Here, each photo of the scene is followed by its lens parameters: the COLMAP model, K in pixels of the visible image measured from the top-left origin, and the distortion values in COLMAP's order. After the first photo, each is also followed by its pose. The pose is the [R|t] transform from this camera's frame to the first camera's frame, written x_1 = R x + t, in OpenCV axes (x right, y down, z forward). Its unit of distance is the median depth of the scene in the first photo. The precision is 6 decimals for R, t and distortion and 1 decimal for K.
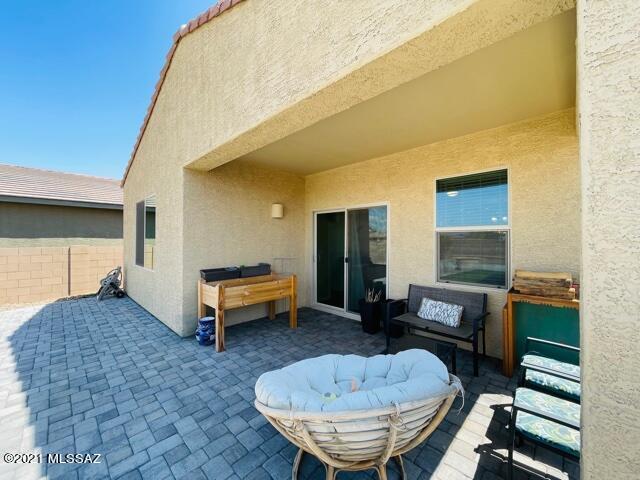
lens RADIAL K [[257.8, 0, 320.3], [0, 257.8, 237.3], [0, 0, 1]] dist [-0.003752, 0.000919]
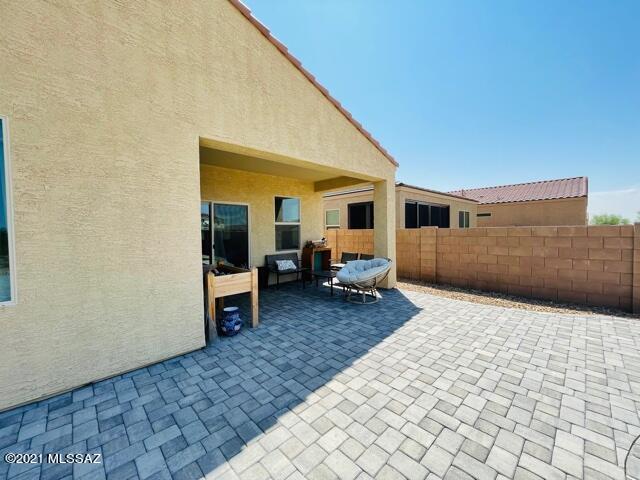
lens RADIAL K [[257.8, 0, 318.8], [0, 257.8, 234.4], [0, 0, 1]] dist [-0.003752, 0.000919]
pose [[0.029423, -0.010850, 0.999508, -1.689306], [0.011510, 0.999878, 0.010515, 0.040078], [-0.999501, 0.011195, 0.029544, 0.779884]]
